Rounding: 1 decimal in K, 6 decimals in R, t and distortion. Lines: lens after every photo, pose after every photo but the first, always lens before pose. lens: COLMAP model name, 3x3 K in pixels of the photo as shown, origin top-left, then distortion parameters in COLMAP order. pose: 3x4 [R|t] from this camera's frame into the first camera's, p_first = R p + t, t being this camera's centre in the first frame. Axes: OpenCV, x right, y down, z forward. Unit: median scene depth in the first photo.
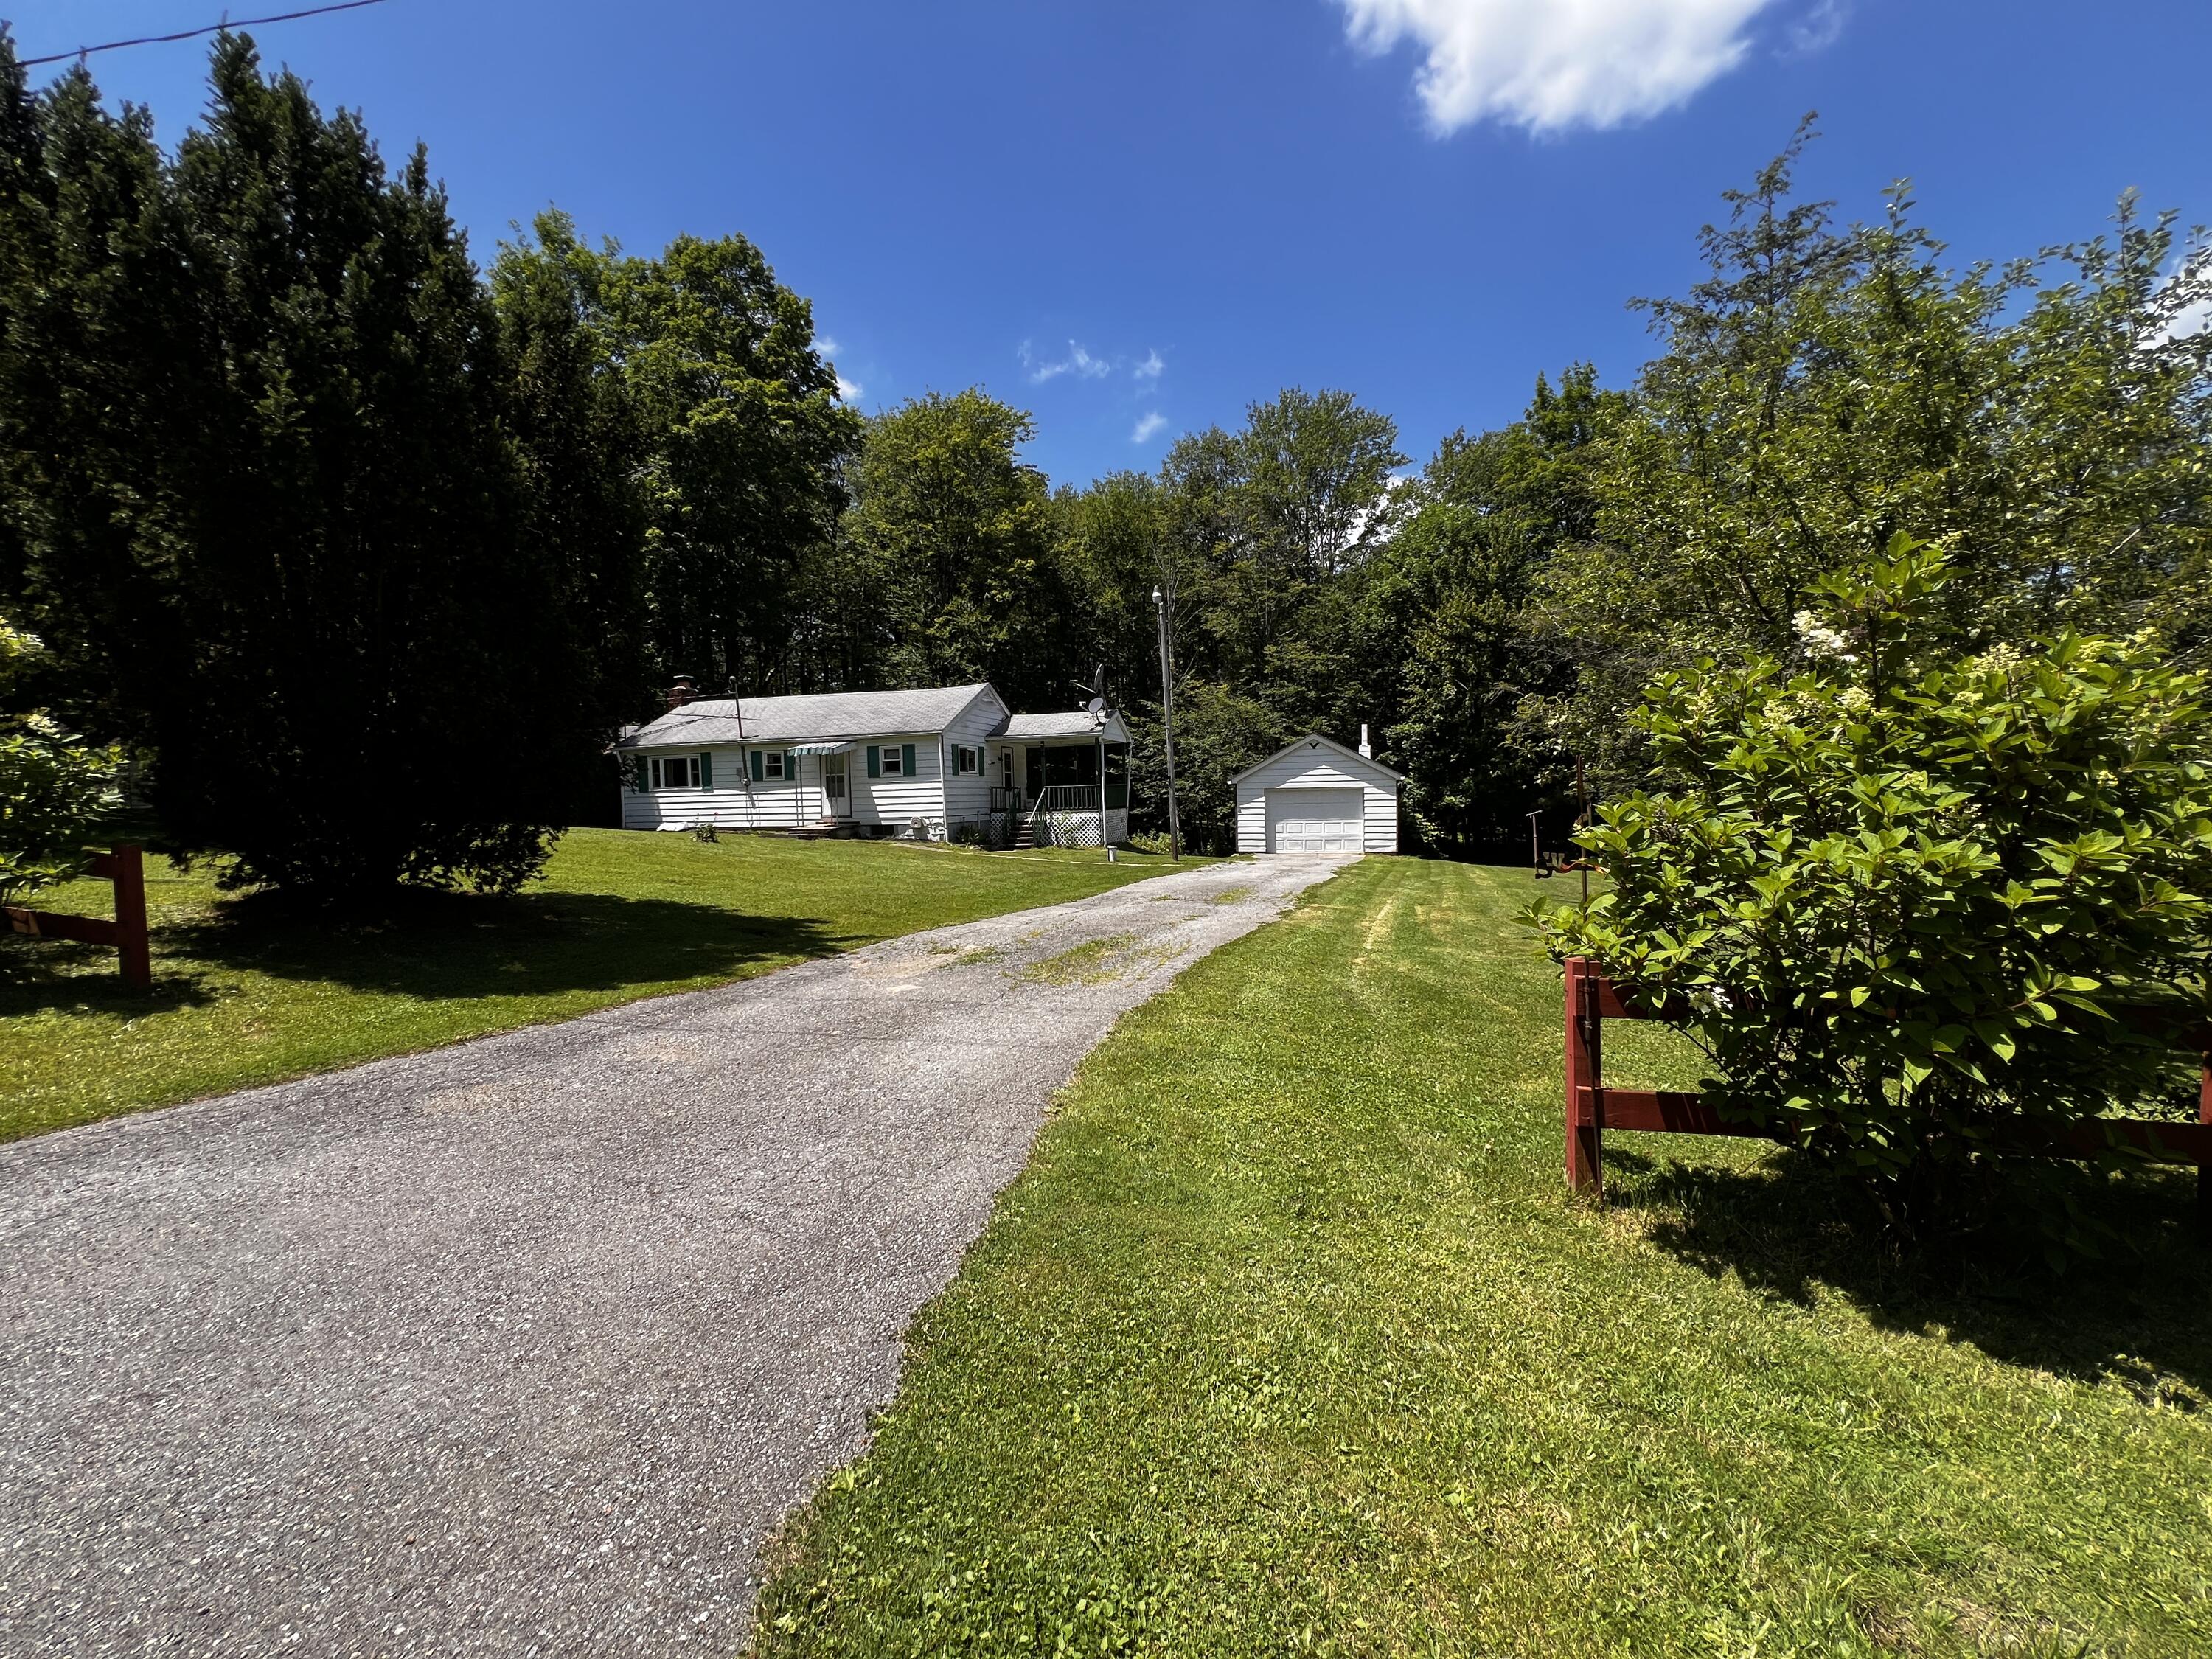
lens RADIAL K [[883.3, 0, 1091.9], [0, 883.3, 810.2], [0, 0, 1]] dist [0.001932, 0.000154]
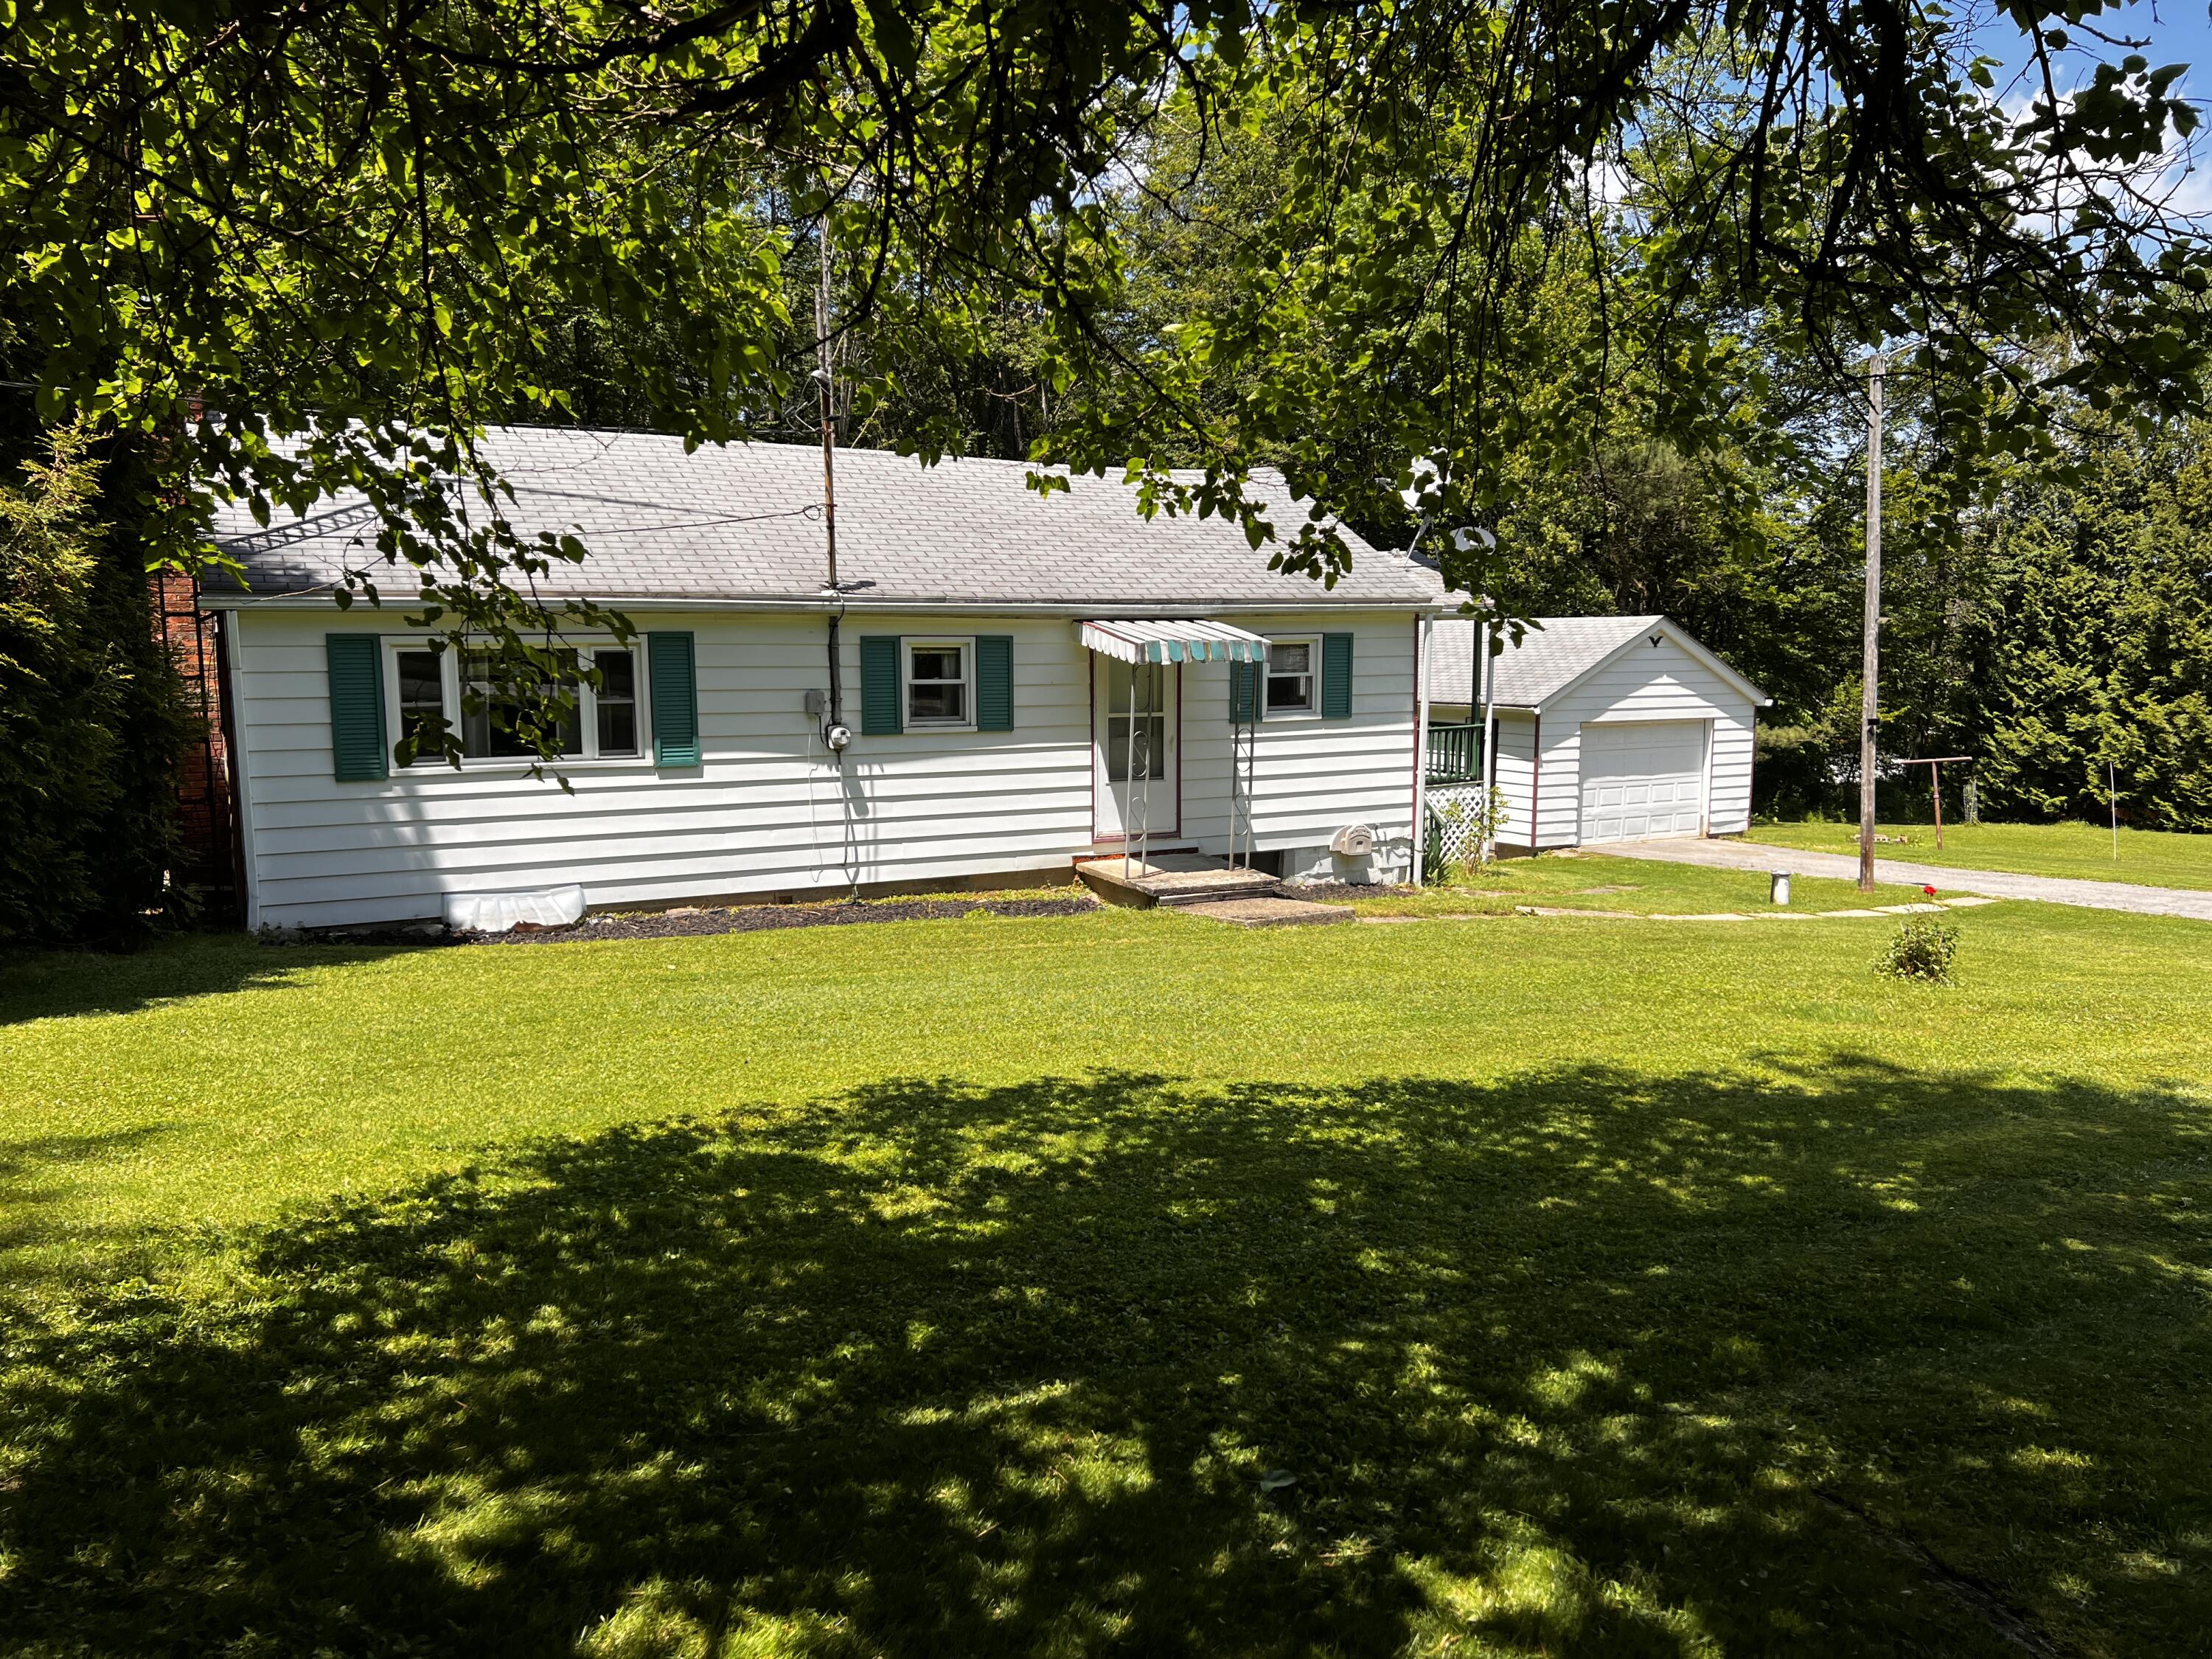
lens RADIAL K [[1654.0, 0, 1116.8], [0, 1654.0, 831.6], [0, 0, 1]] dist [0.060880, 0.000369]
pose [[0.693005, -0.064260, 0.718063, -0.729123], [-0.001397, 0.995898, 0.090472, -0.050830], [-0.720931, -0.063701, 0.690073, 0.544123]]
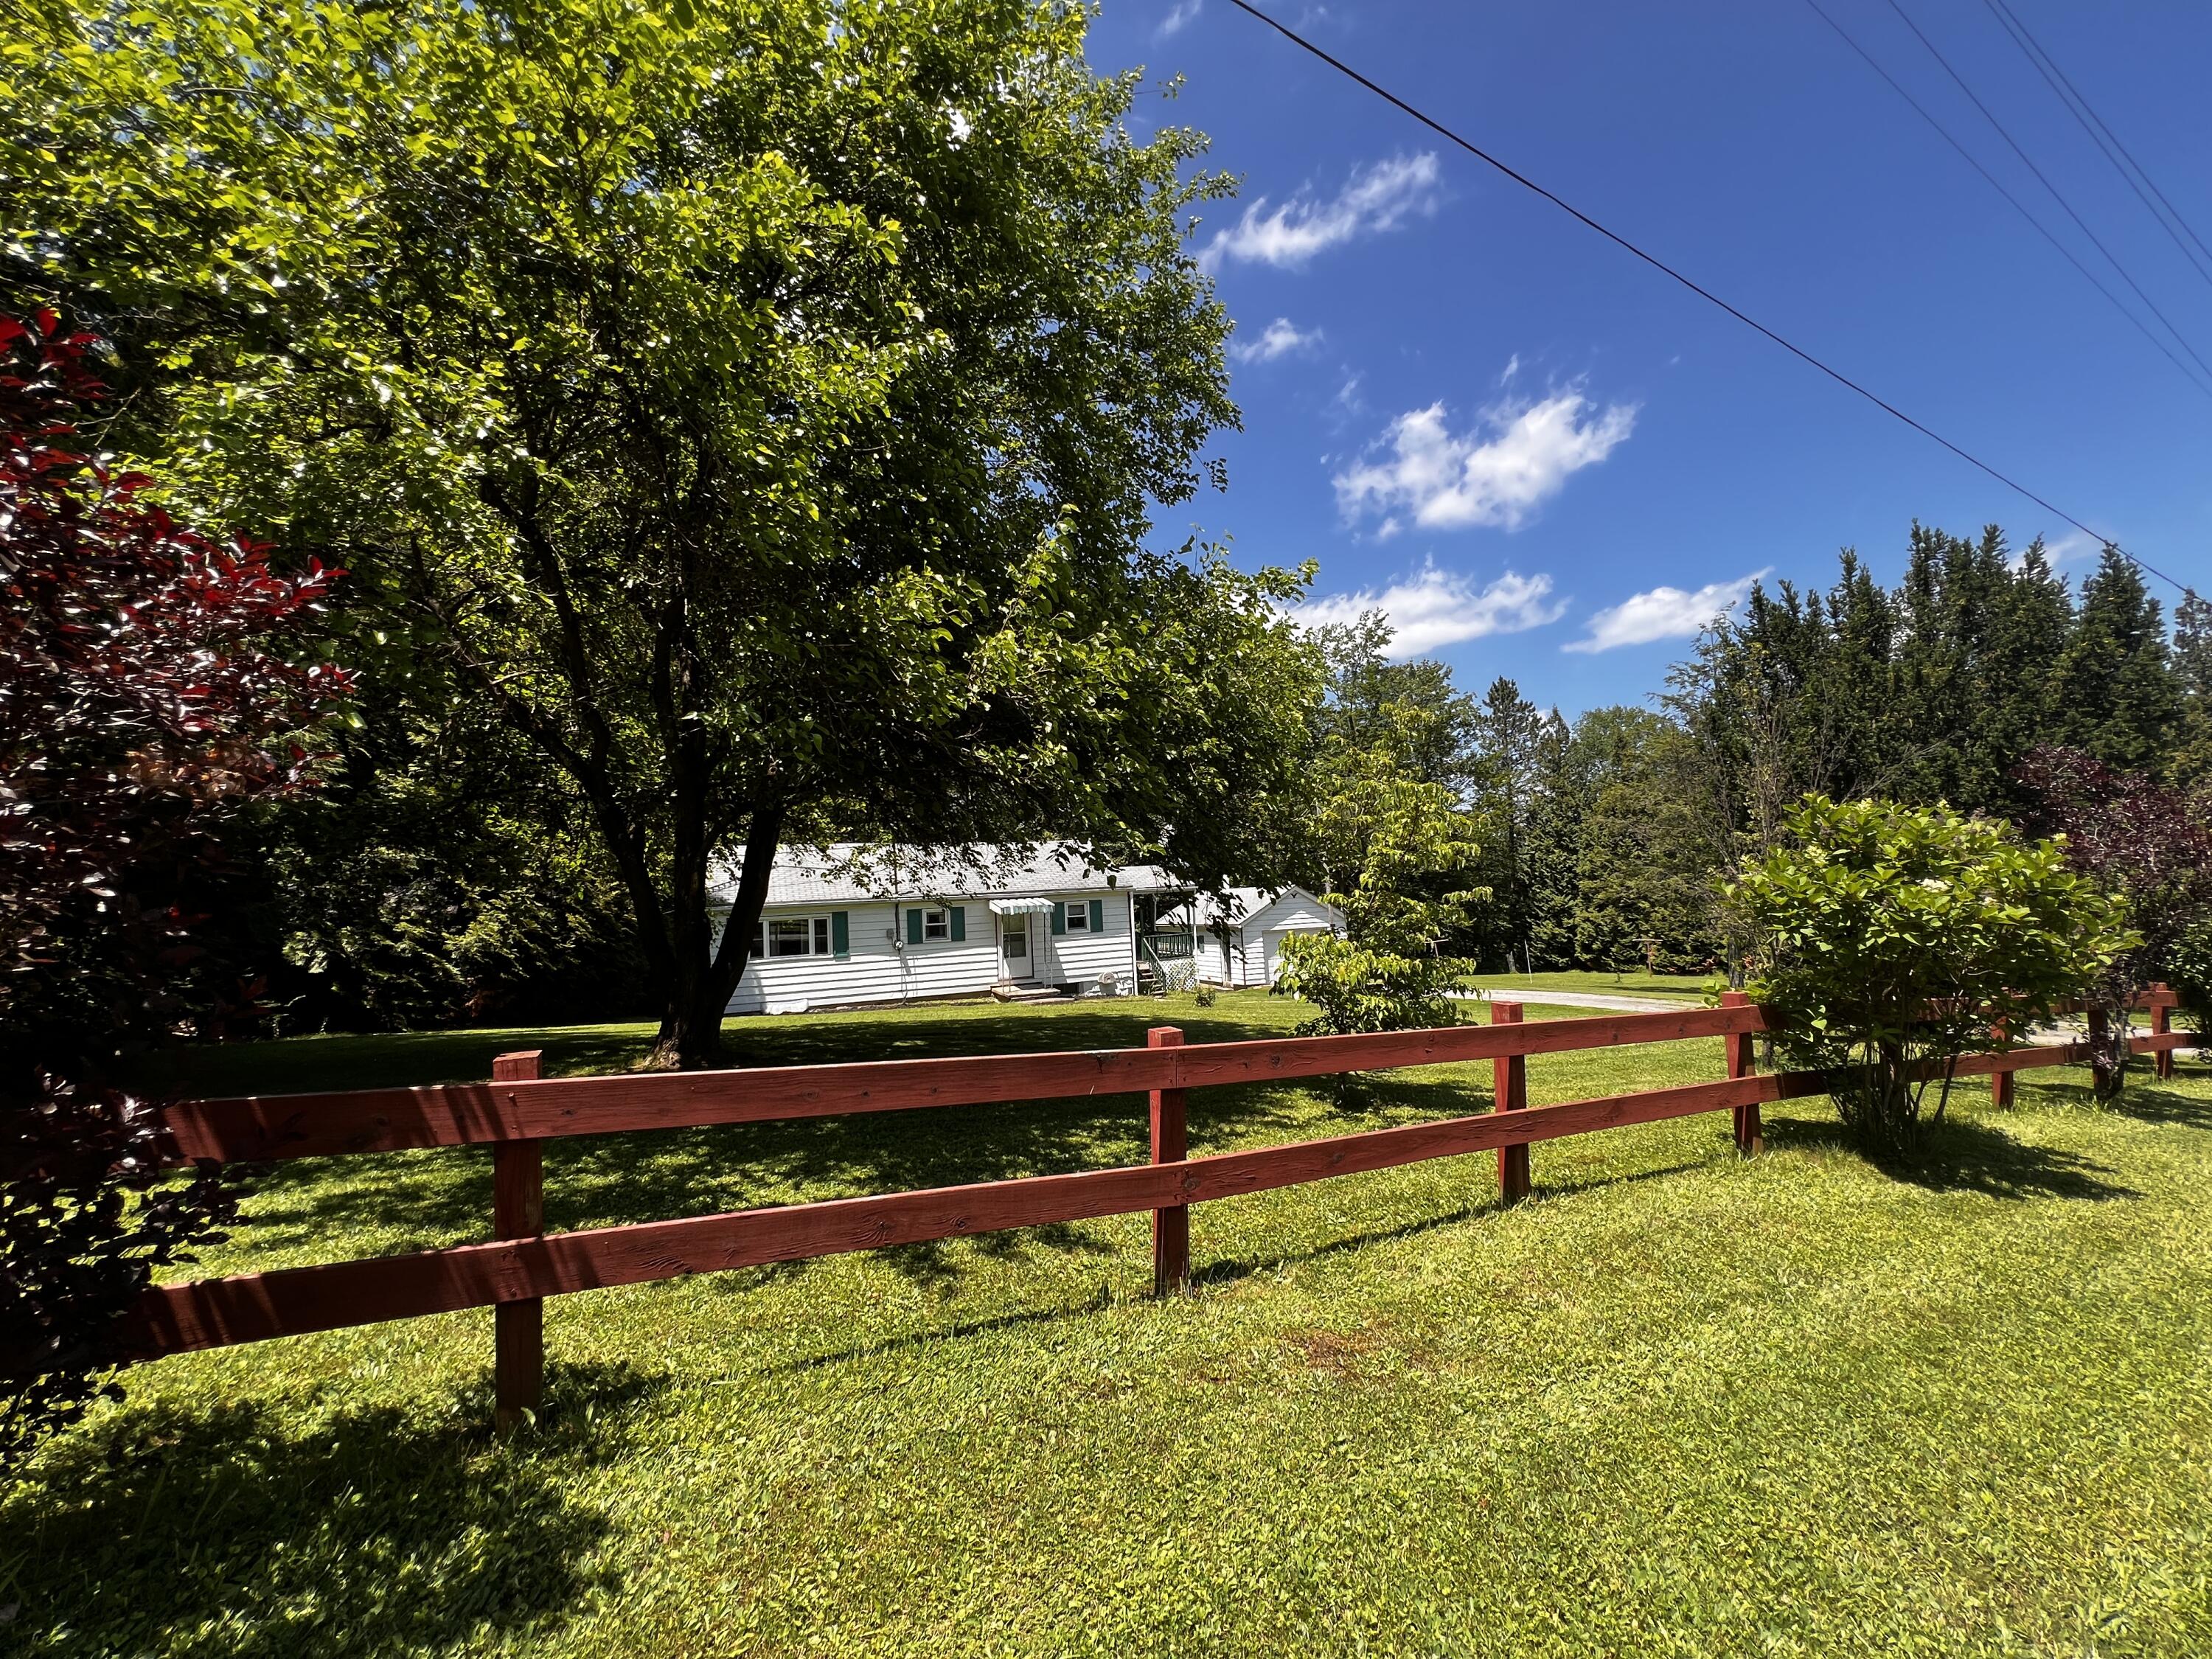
lens RADIAL K [[886.6, 0, 1104.1], [0, 886.6, 830.6], [0, 0, 1]] dist [-0.000755, 0.000006]
pose [[0.768511, 0.035919, 0.638828, -0.791118], [0.045702, 0.992791, -0.110800, -0.037980], [-0.638202, 0.114347, 0.761330, 0.206040]]
